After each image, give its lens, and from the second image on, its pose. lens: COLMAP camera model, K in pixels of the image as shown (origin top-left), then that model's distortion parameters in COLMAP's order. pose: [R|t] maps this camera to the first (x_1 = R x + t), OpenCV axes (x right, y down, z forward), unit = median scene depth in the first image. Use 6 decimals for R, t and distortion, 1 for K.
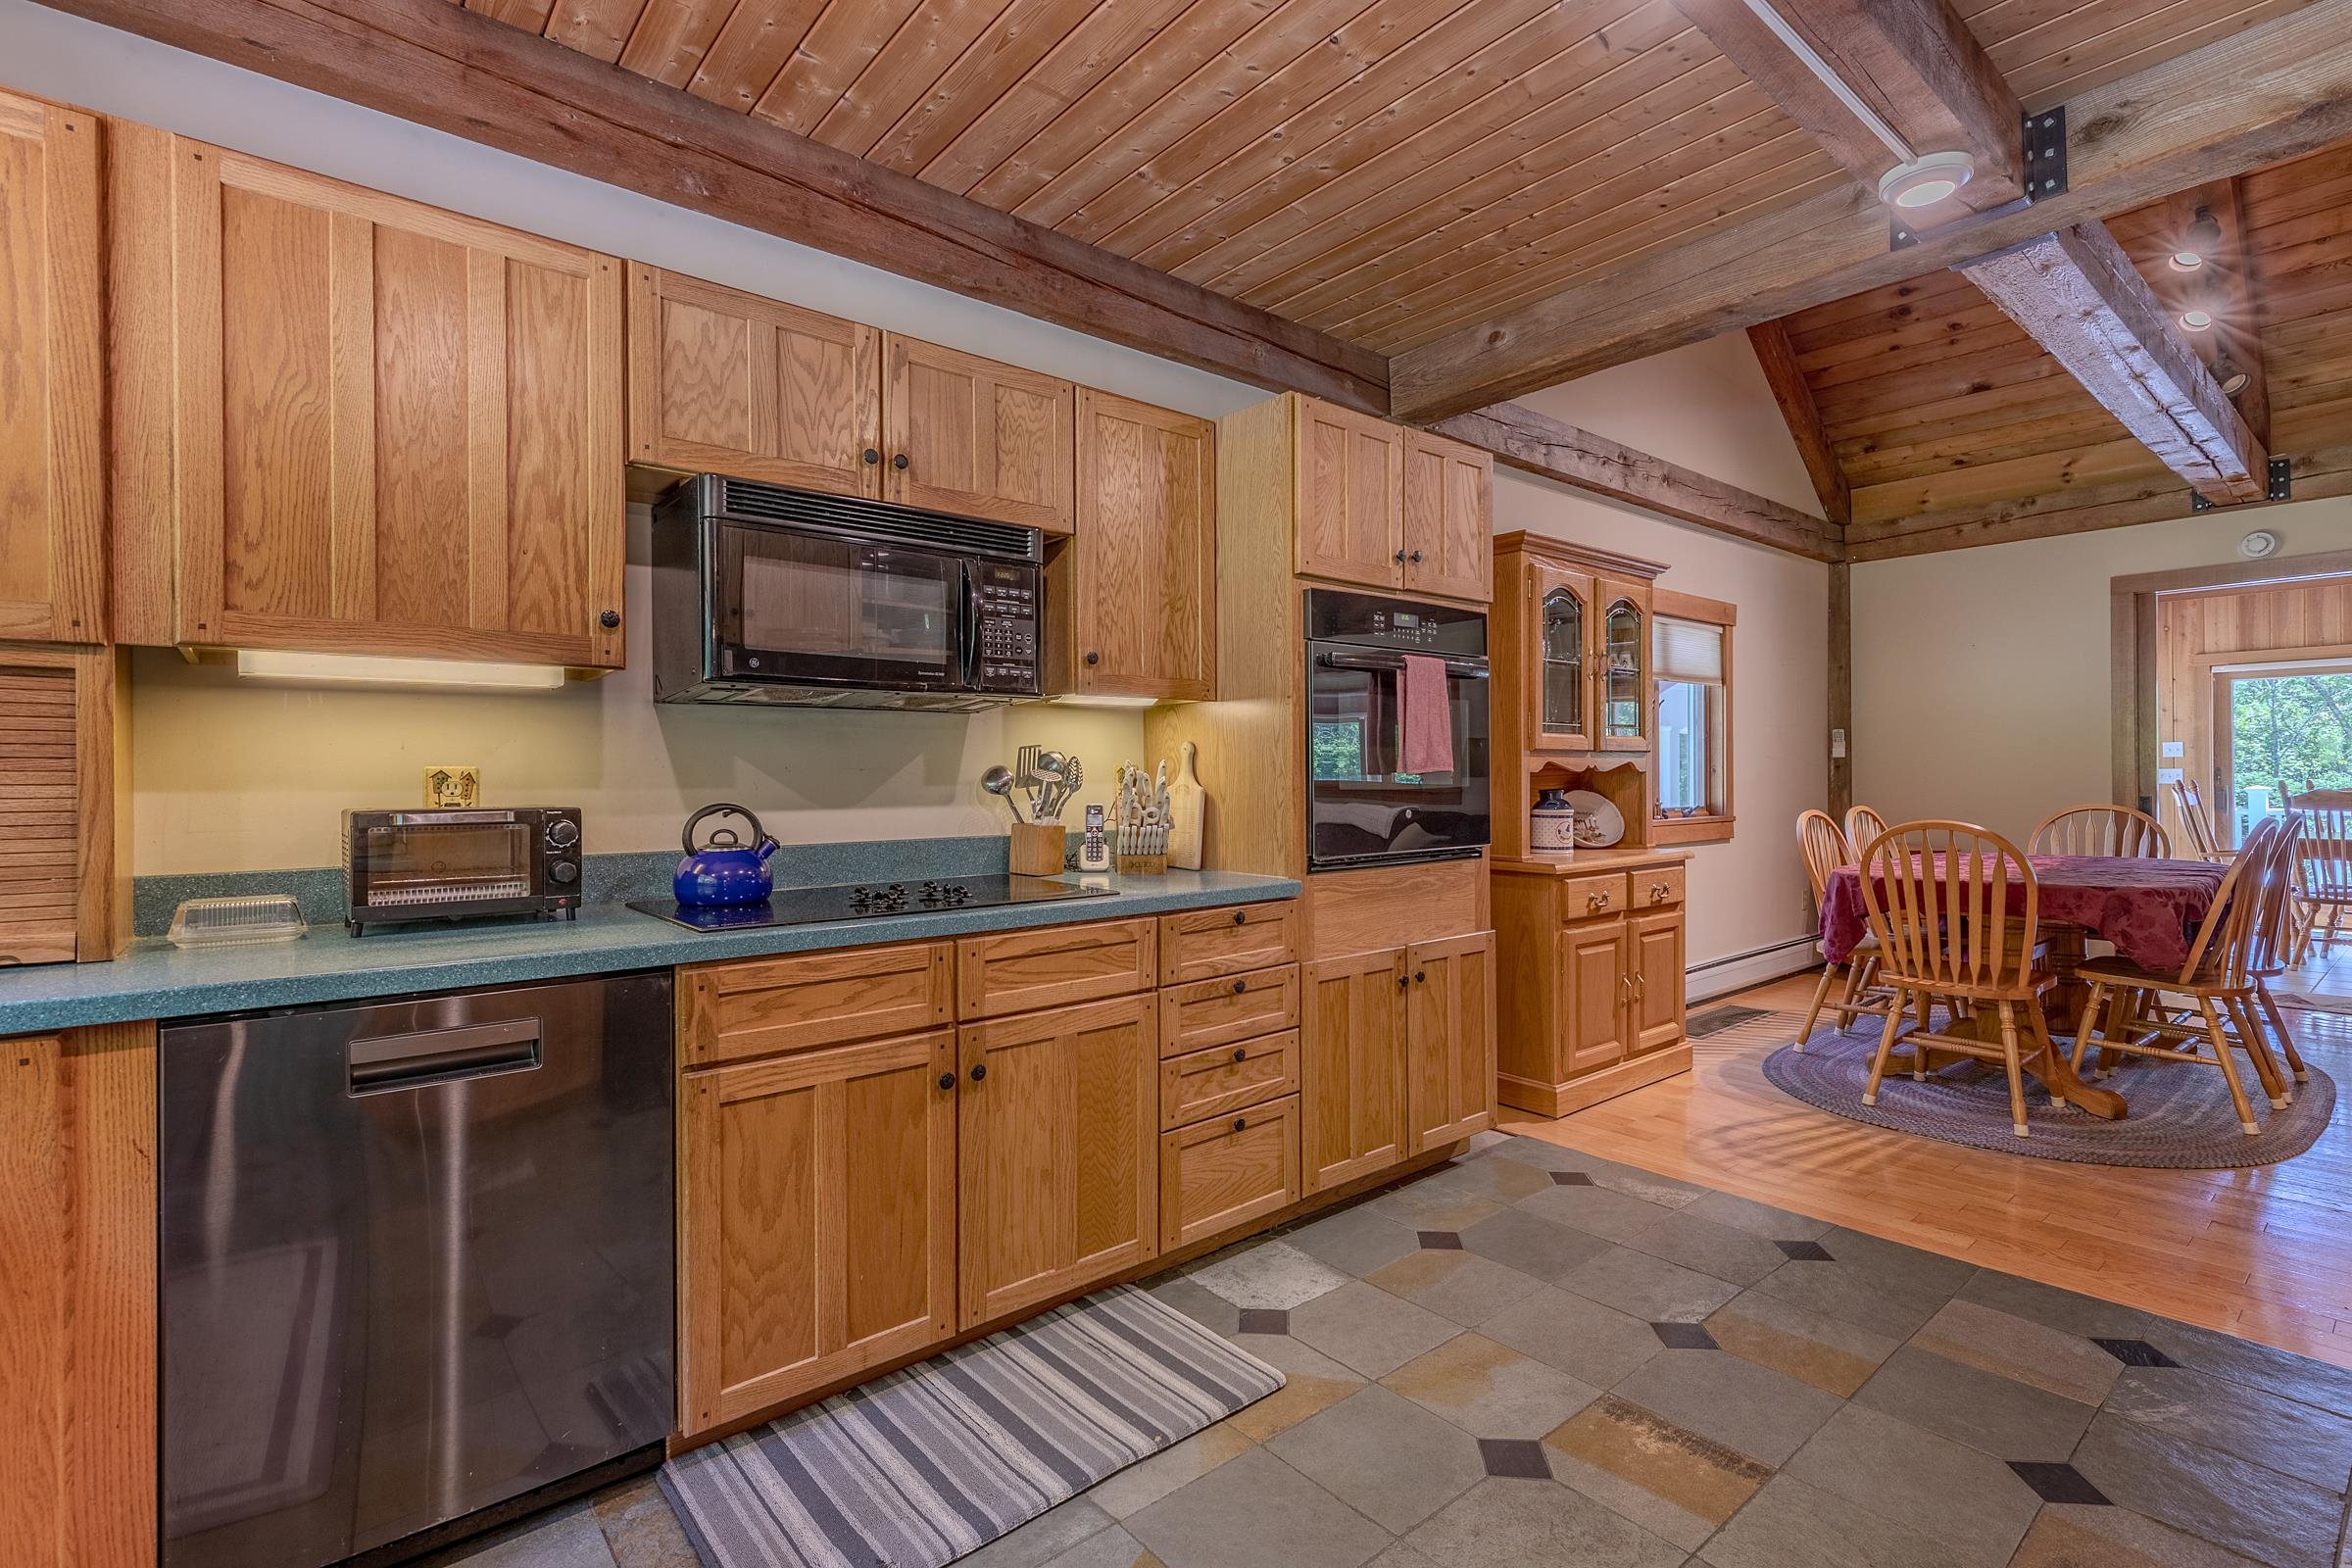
lens RADIAL K [[1093.4, 0, 1176.8], [0, 1093.4, 764.5], [0, 0, 1]] dist [0.002560, -0.000025]
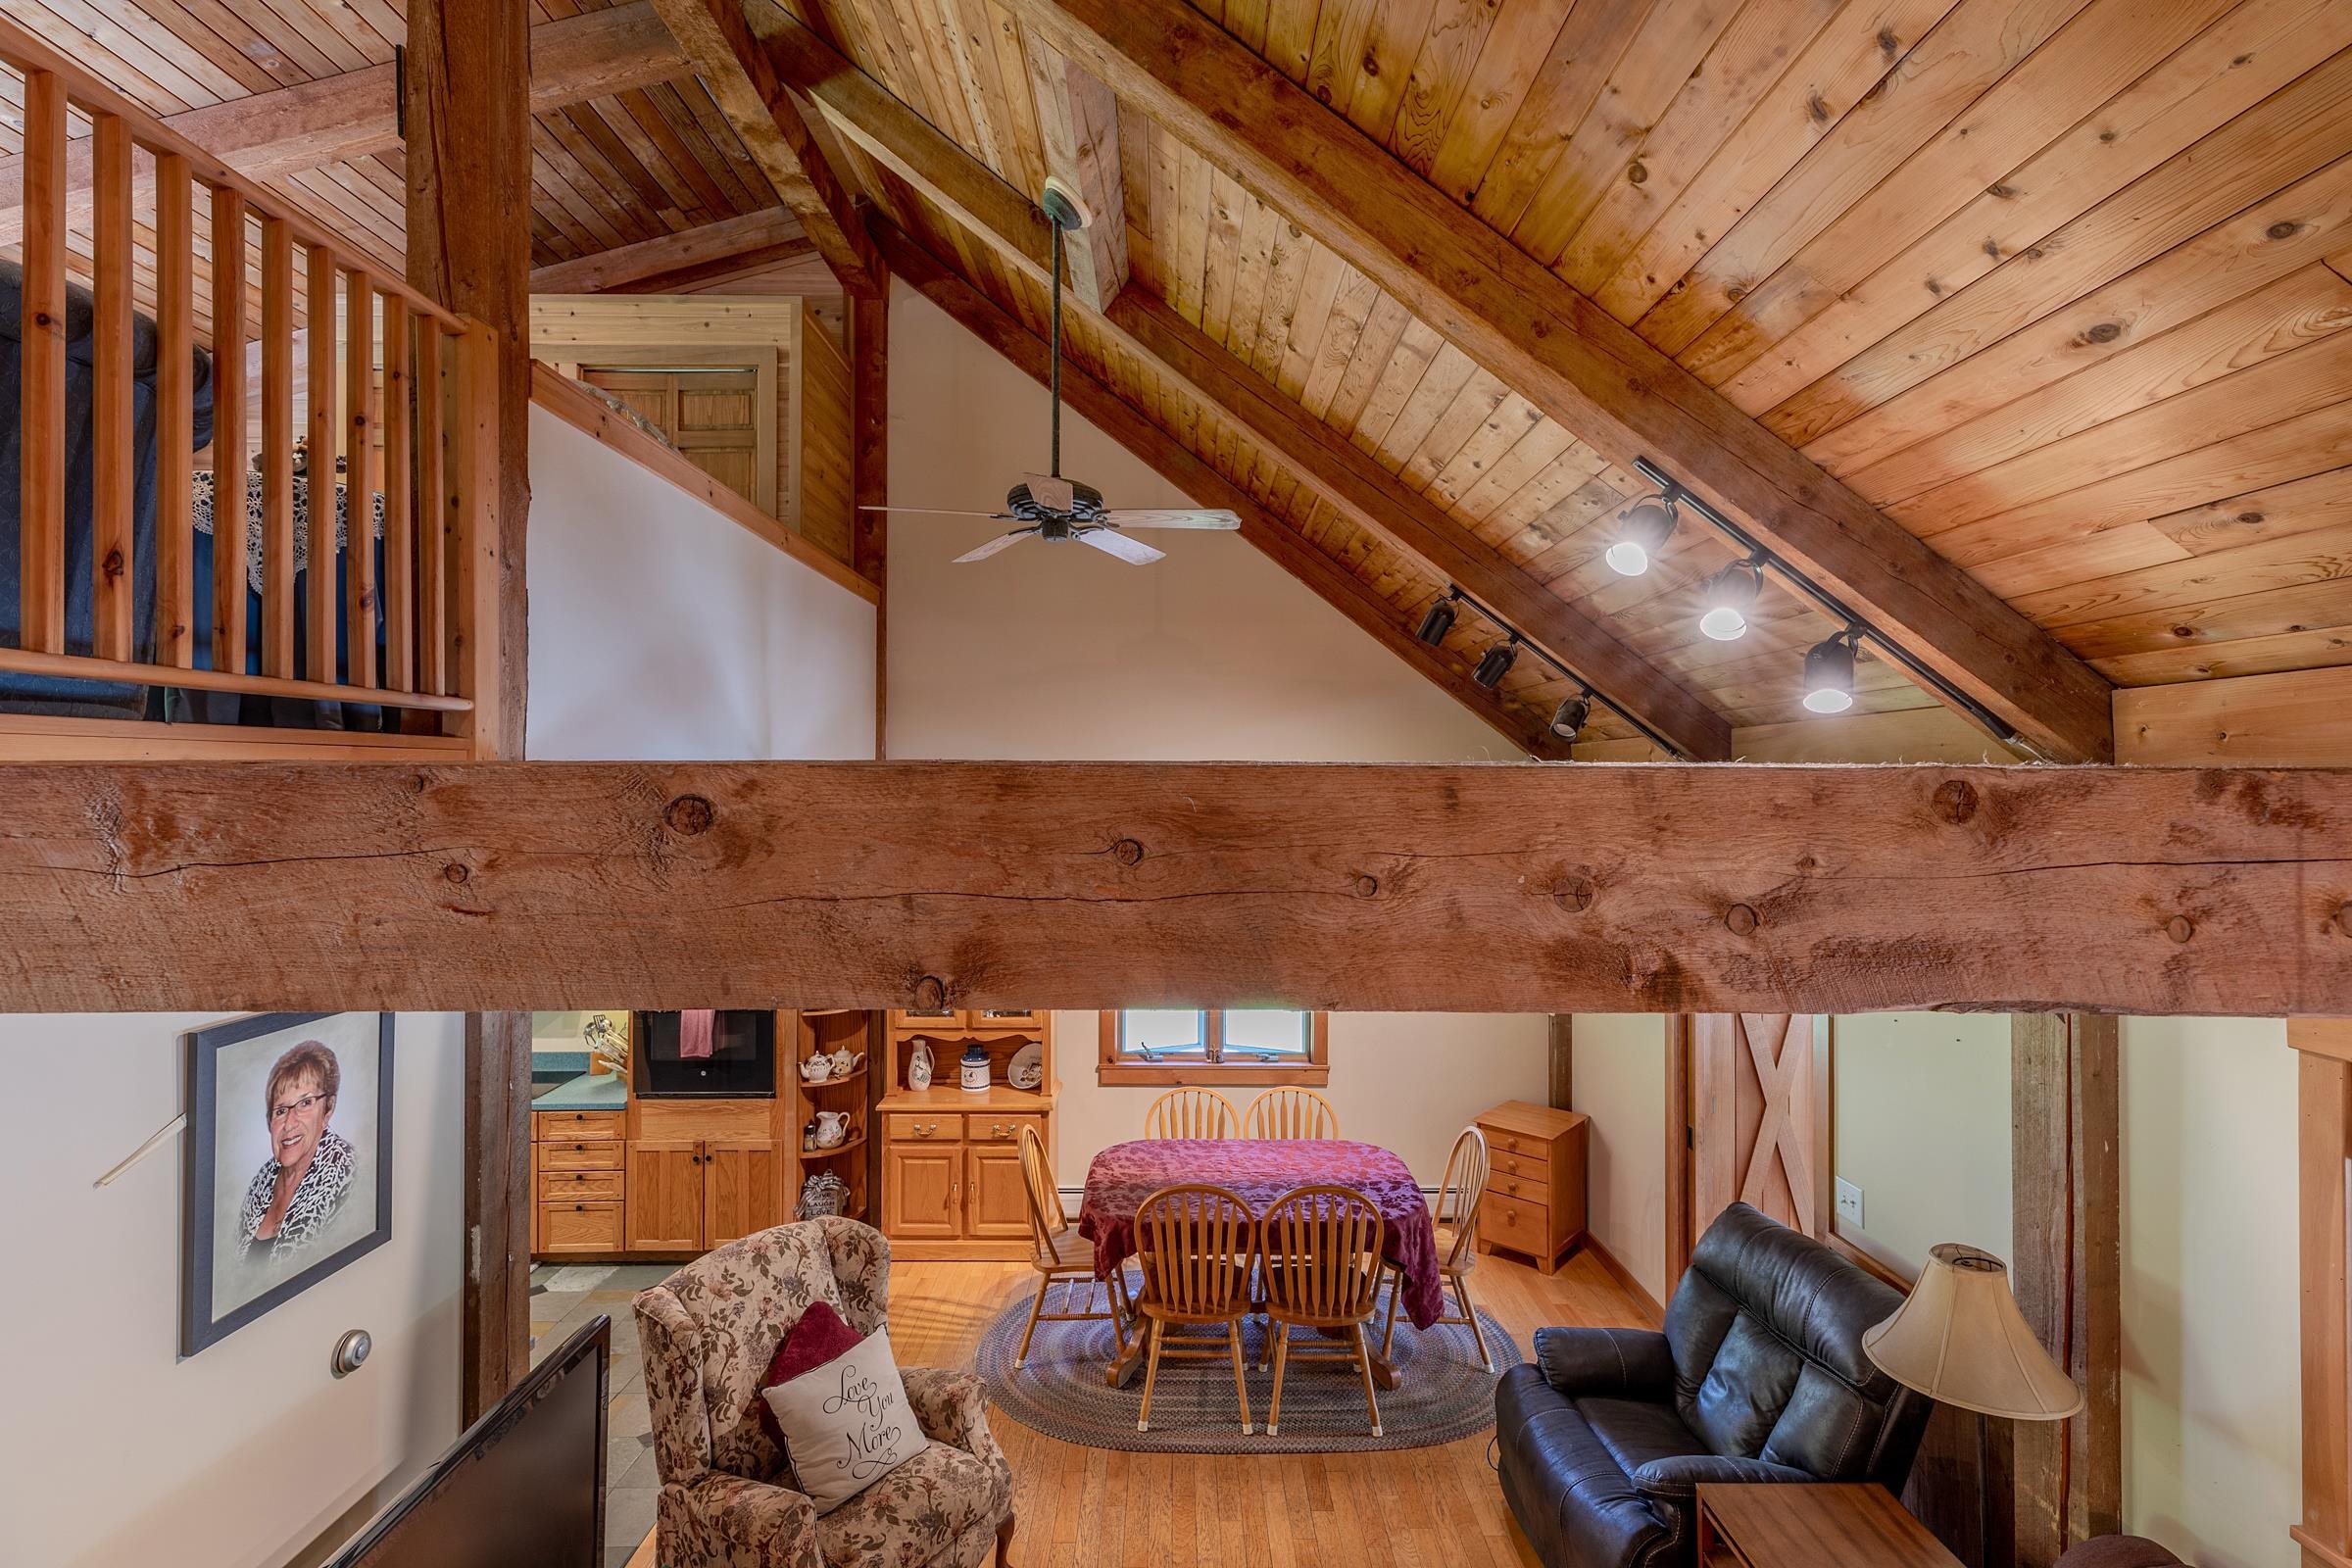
lens RADIAL K [[1069.3, 0, 1168.5], [0, 1069.3, 779.9], [0, 0, 1]] dist [0.012319, -0.000052]
pose [[0.762631, 0.005392, -0.646812, 2.335576], [0.000650, 0.999958, 0.009103, -0.556263], [0.646834, -0.007363, 0.762595, 0.092110]]
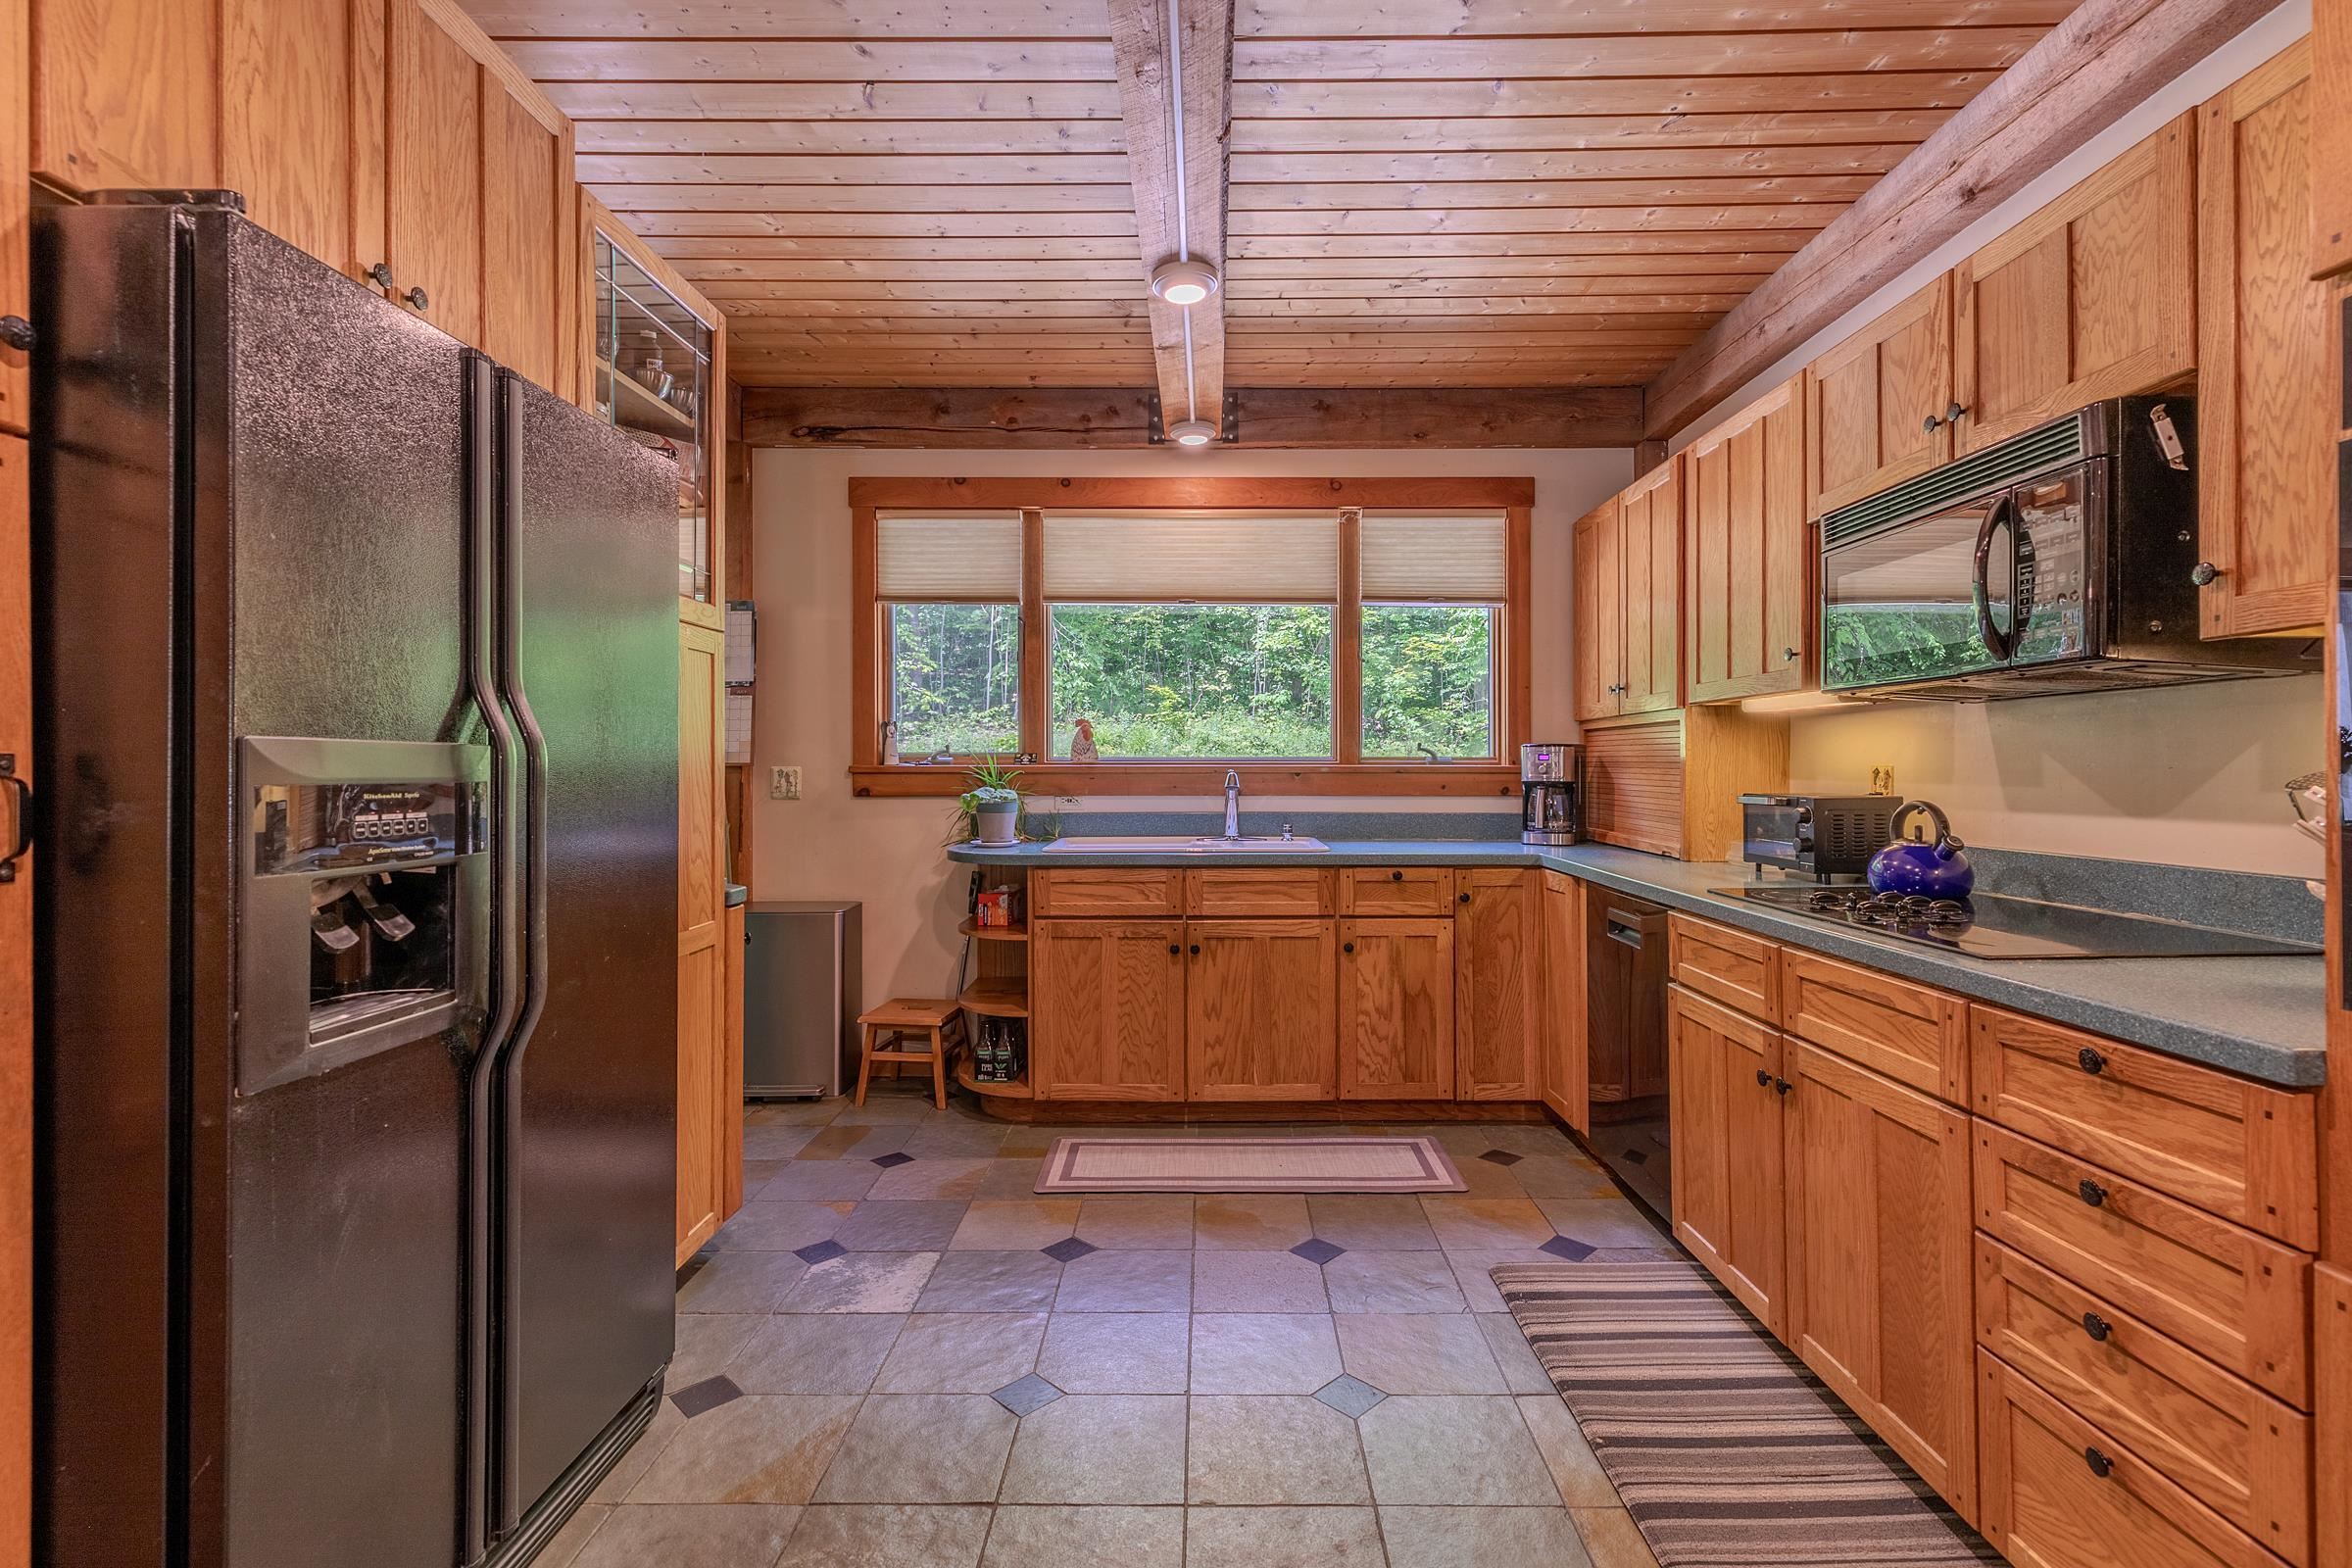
lens RADIAL K [[1093.4, 0, 1176.8], [0, 1093.4, 764.5], [0, 0, 1]] dist [0.002560, -0.000025]
pose [[-0.665612, 0.003834, -0.746288, 0.704523], [0.014197, 0.999871, -0.007525, -0.001410], [0.746163, -0.015604, -0.665580, 0.986405]]
